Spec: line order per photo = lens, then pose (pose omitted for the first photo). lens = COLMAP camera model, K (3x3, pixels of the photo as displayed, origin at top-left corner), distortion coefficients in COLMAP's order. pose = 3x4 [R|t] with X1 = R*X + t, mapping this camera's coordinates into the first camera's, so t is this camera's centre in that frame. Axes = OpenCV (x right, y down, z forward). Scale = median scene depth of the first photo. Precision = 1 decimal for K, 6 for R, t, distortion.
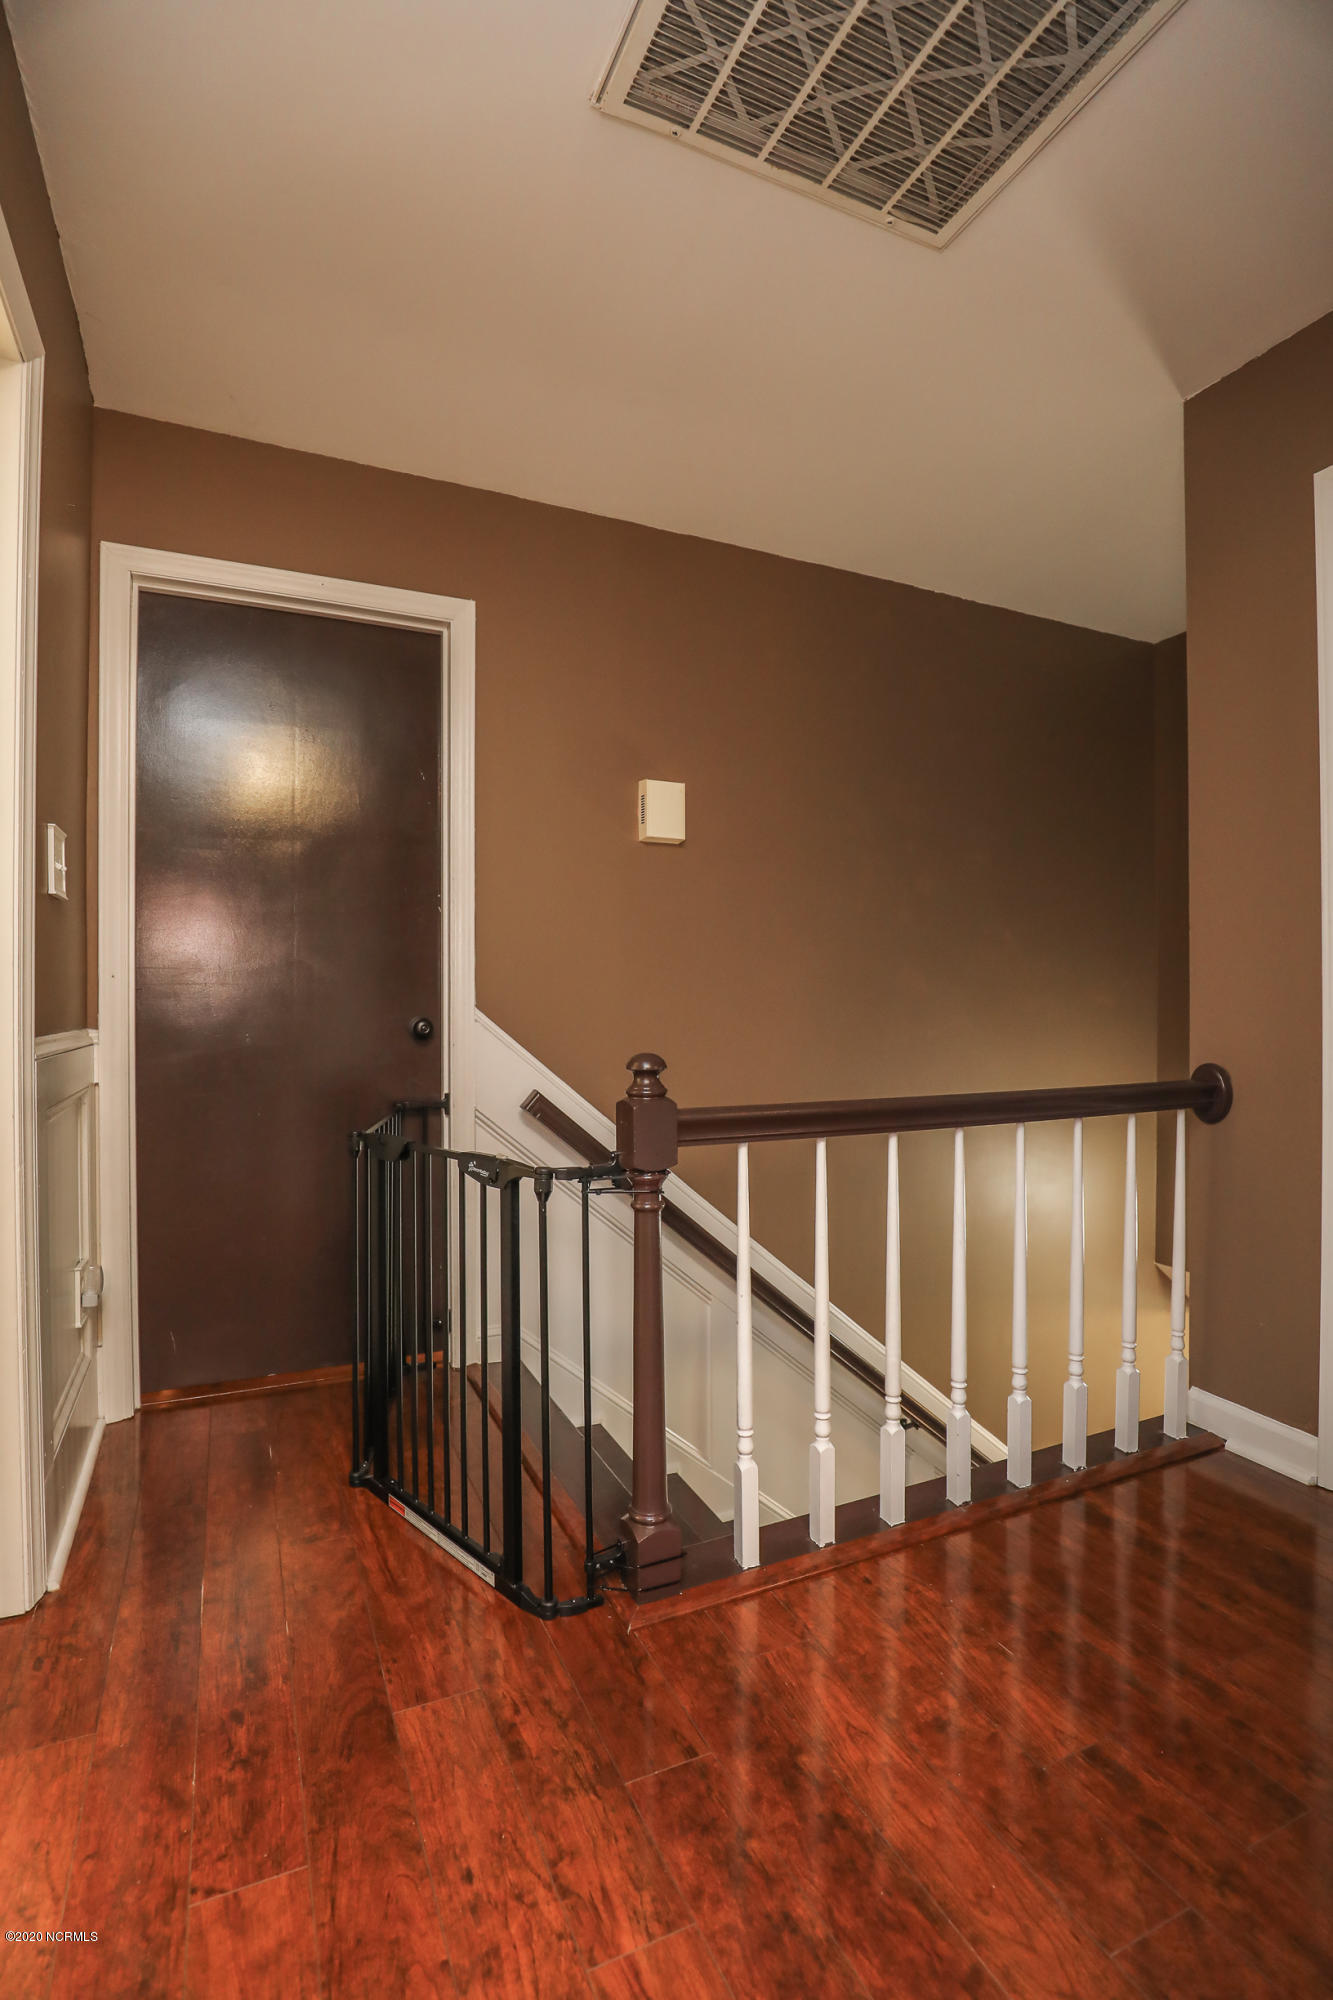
lens RADIAL K [[920.7, 0, 666.5], [0, 920.7, 1000.0], [0, 0, 1]] dist [-0.044682, 0.011297]
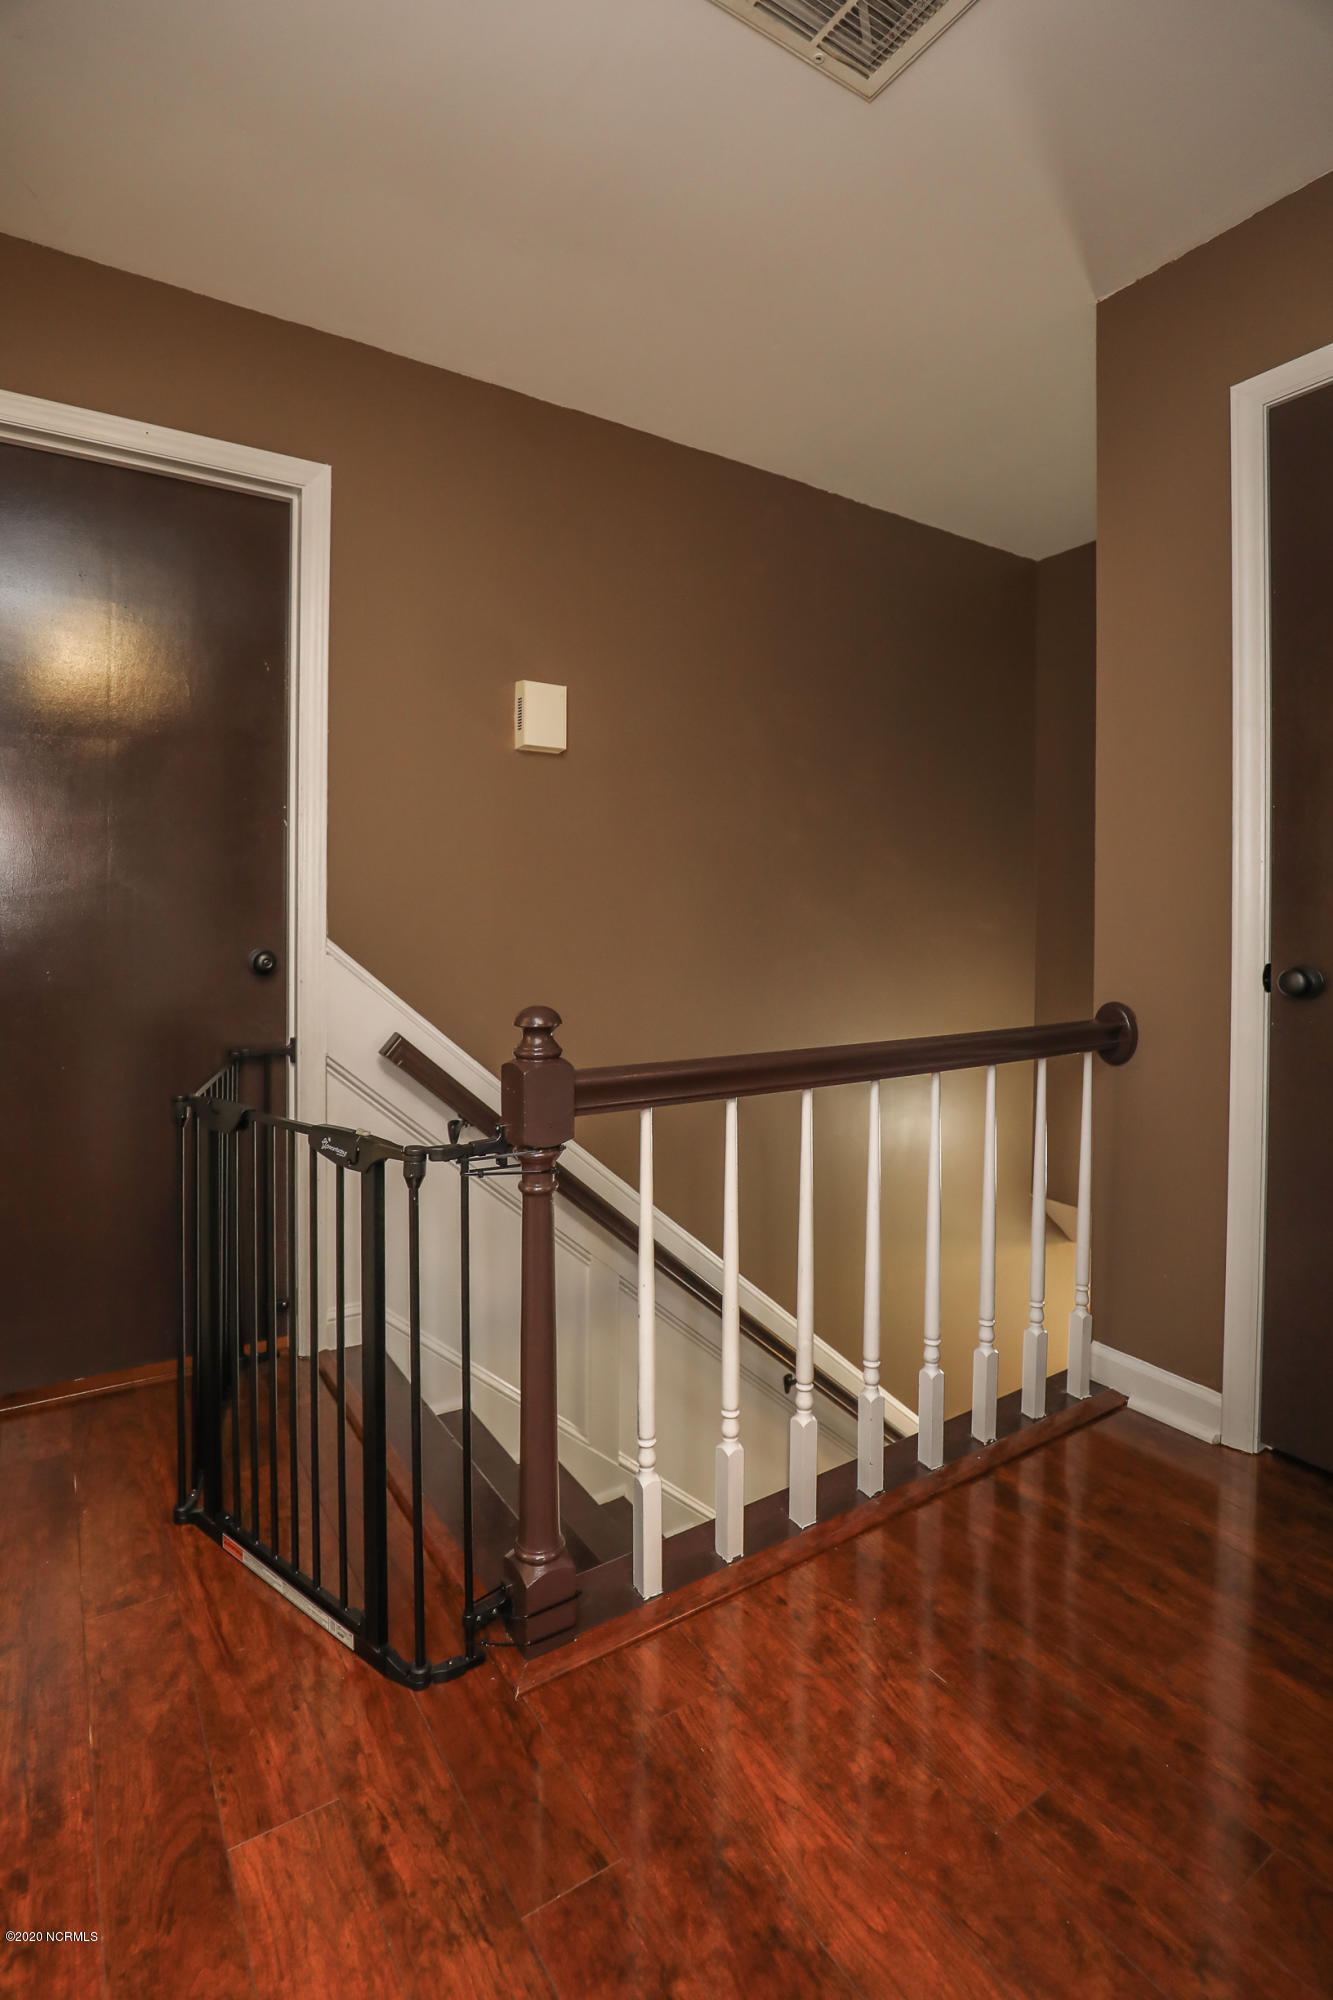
lens RADIAL K [[914.5, 0, 603.8], [0, 914.5, 926.7], [0, 0, 1]] dist [-0.044880, 0.008557]
pose [[0.995048, 0.011956, 0.098671, -0.046393], [-0.014319, 0.999626, 0.023279, -0.036065], [-0.098356, -0.024577, 0.994848, 0.168211]]
